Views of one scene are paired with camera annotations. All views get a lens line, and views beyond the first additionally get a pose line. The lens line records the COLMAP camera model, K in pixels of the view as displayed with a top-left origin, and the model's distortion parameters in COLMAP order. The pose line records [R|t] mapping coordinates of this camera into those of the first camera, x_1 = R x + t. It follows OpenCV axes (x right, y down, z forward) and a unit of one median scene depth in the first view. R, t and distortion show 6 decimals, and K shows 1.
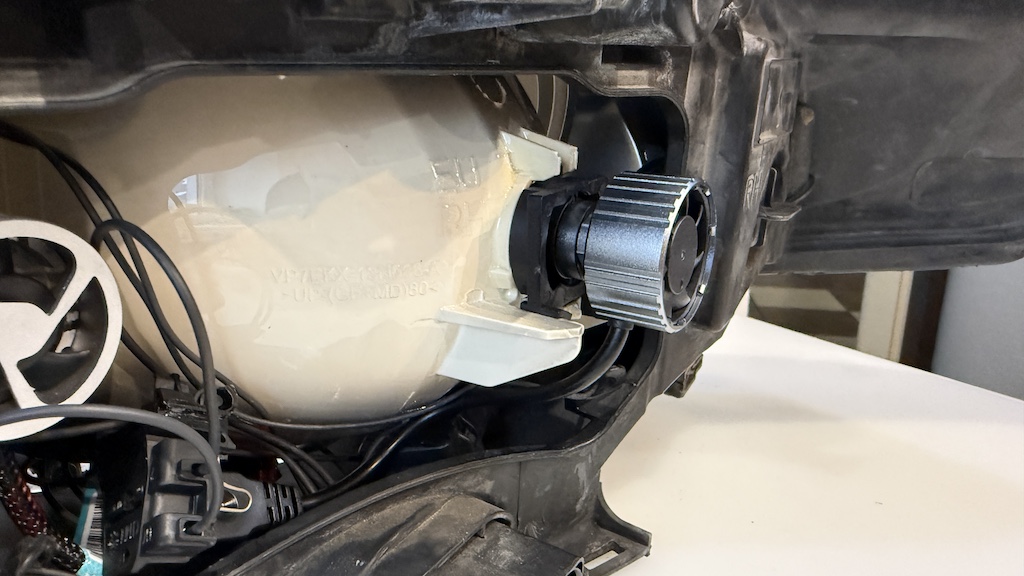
lens RADIAL K [[730.5, 0, 465.0], [0, 730.5, 284.6], [0, 0, 1]] dist [-0.003701, -0.001839]
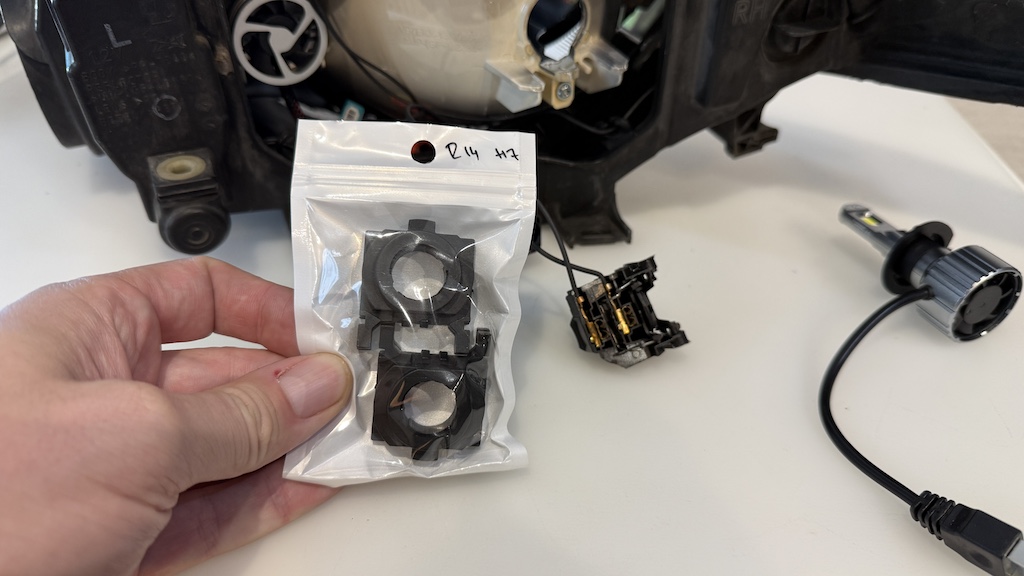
lens RADIAL K [[757.2, 0, 512.0], [0, 757.2, 288.0], [0, 0, 1]] dist [0.076337, -0.224342]
pose [[0.858787, 0.301913, -0.413925, 0.882103], [-0.129220, 0.909443, 0.395241, -0.189707], [0.495770, -0.285940, 0.820031, -0.606689]]
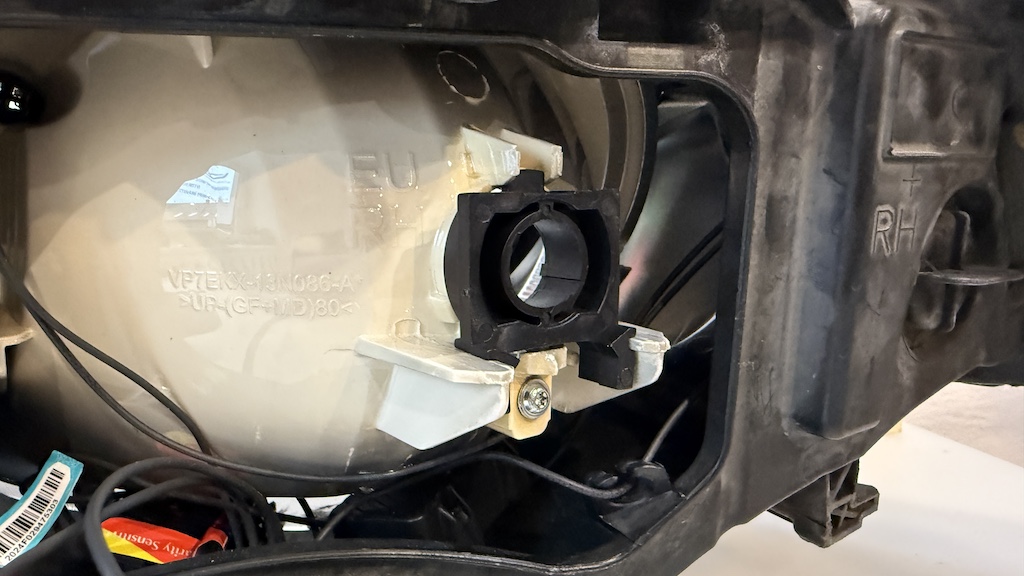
lens RADIAL K [[726.2, 0, 408.0], [0, 726.2, 286.3], [0, 0, 1]] dist [-0.000084, 0.001018]
pose [[0.908209, 0.047342, -0.415830, 0.314395], [-0.112269, 0.984724, -0.133096, 0.070564], [0.403177, 0.167564, 0.899650, 0.267713]]
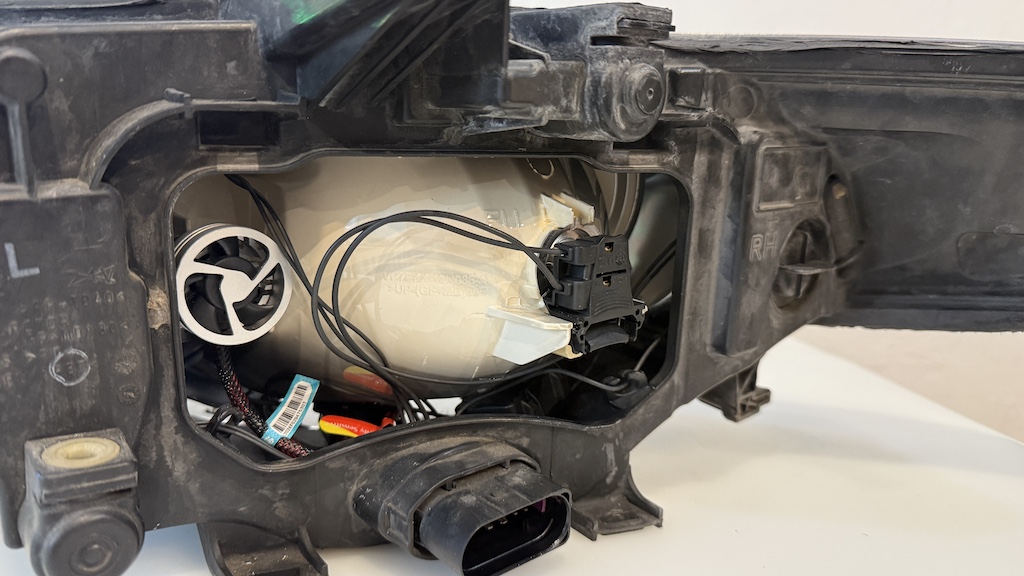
lens RADIAL K [[744.0, 0, 506.0], [0, 744.0, 288.1], [0, 0, 1]] dist [0.110351, -0.273739]
pose [[0.955516, 0.067534, -0.287102, 0.405386], [-0.093344, 0.992639, -0.077168, 0.100320], [0.279777, 0.100535, 0.954787, -0.433835]]
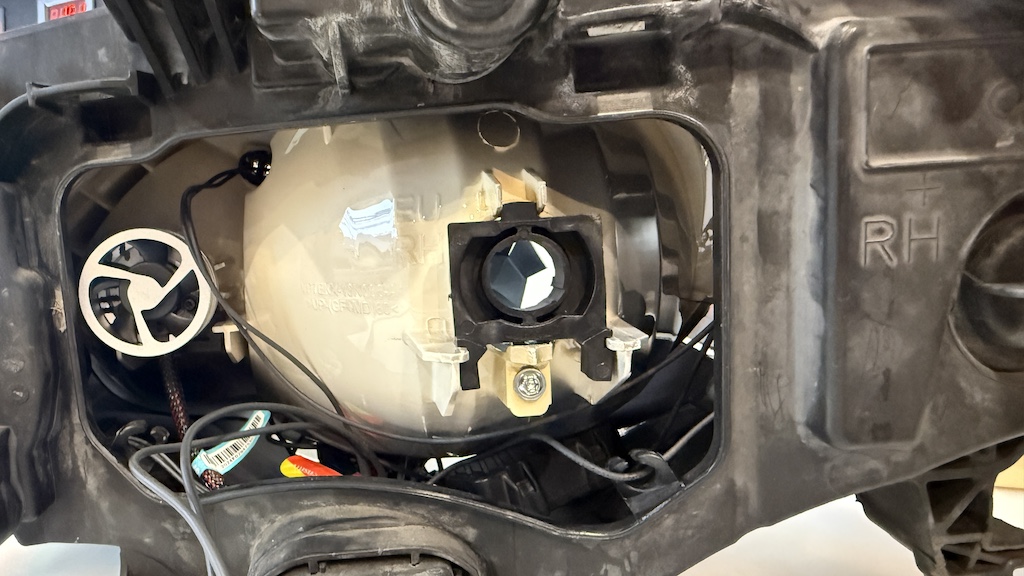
lens RADIAL K [[726.2, 0, 408.0], [0, 726.2, 286.3], [0, 0, 1]] dist [-0.000084, 0.001018]
pose [[0.588780, 0.034350, -0.807563, 0.777537], [-0.179922, 0.979600, -0.089510, 0.058916], [0.788014, 0.198000, 0.582950, 0.321279]]
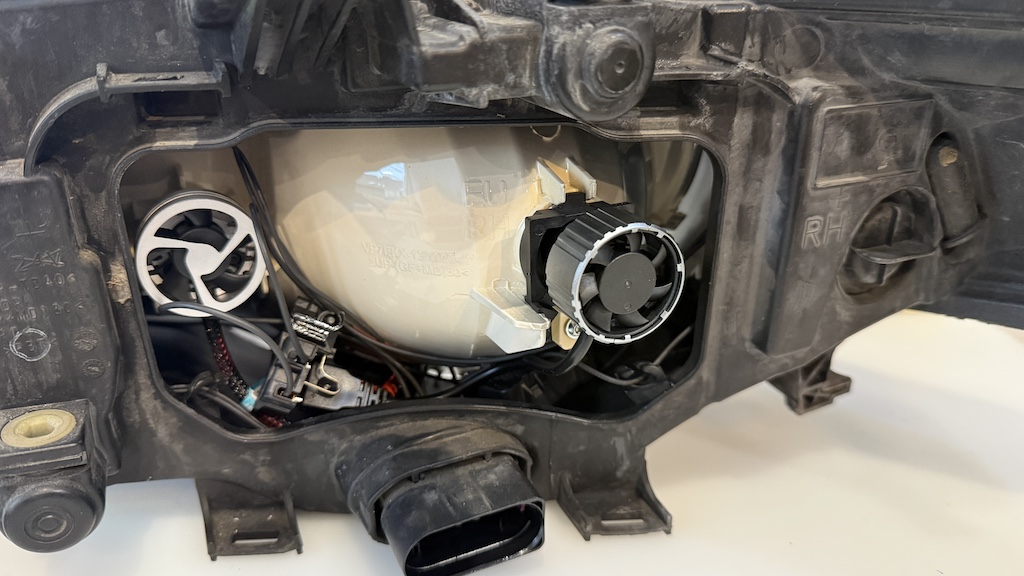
lens RADIAL K [[757.5, 0, 501.9], [0, 757.5, 289.8], [0, 0, 1]] dist [0.037647, -0.118176]
pose [[0.846714, 0.188898, -0.497386, 0.651852], [-0.140608, 0.981061, 0.133227, -0.147398], [0.513132, -0.042868, 0.857238, -0.163464]]
